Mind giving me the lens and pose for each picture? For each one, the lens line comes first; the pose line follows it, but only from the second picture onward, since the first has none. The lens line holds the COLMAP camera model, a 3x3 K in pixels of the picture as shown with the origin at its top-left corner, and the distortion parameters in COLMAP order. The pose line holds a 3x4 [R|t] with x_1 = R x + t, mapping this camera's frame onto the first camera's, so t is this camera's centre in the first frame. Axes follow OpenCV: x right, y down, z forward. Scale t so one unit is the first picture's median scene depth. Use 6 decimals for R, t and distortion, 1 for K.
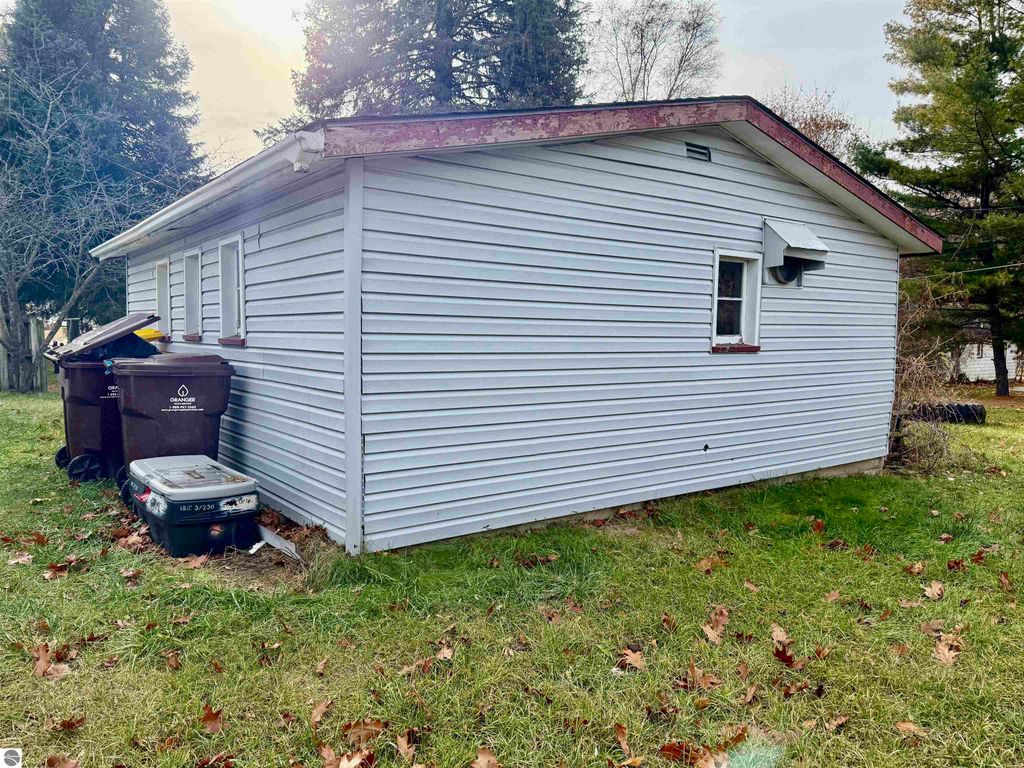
lens RADIAL K [[723.6, 0, 510.0], [0, 723.6, 386.4], [0, 0, 1]] dist [0.112027, -0.152370]
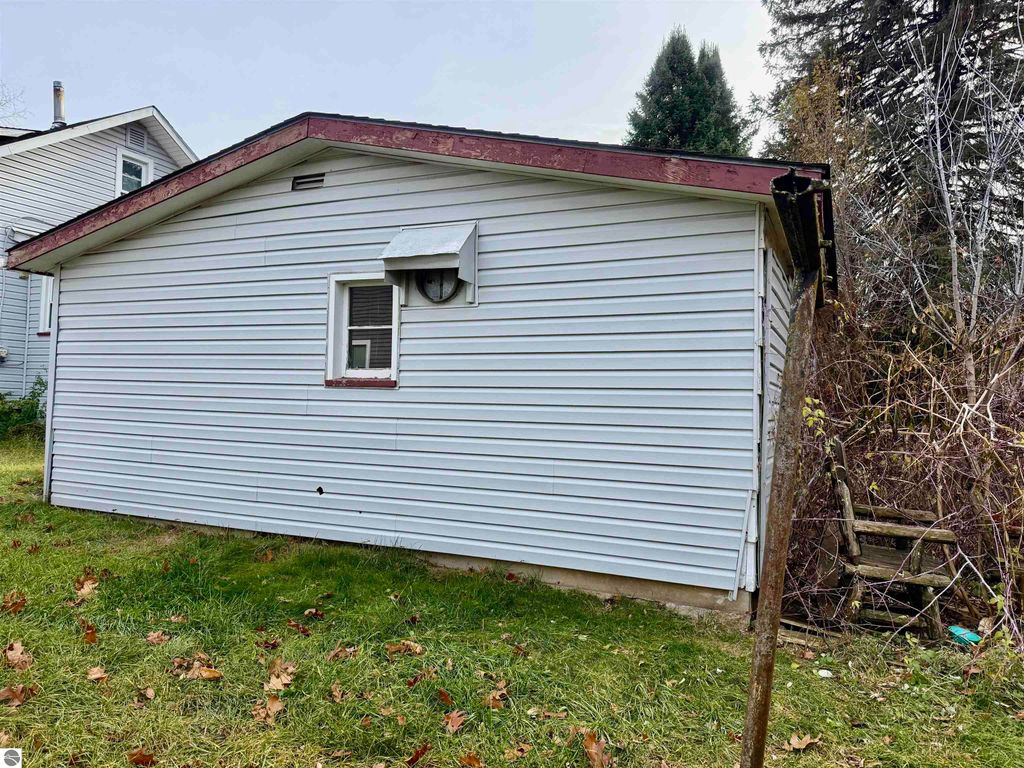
lens RADIAL K [[723.6, 0, 510.0], [0, 723.6, 386.4], [0, 0, 1]] dist [0.112027, -0.152370]
pose [[0.468235, -0.012118, -0.883521, 1.174421], [-0.089183, 0.994152, -0.060900, -0.010739], [0.879092, 0.107311, 0.464416, 0.763482]]
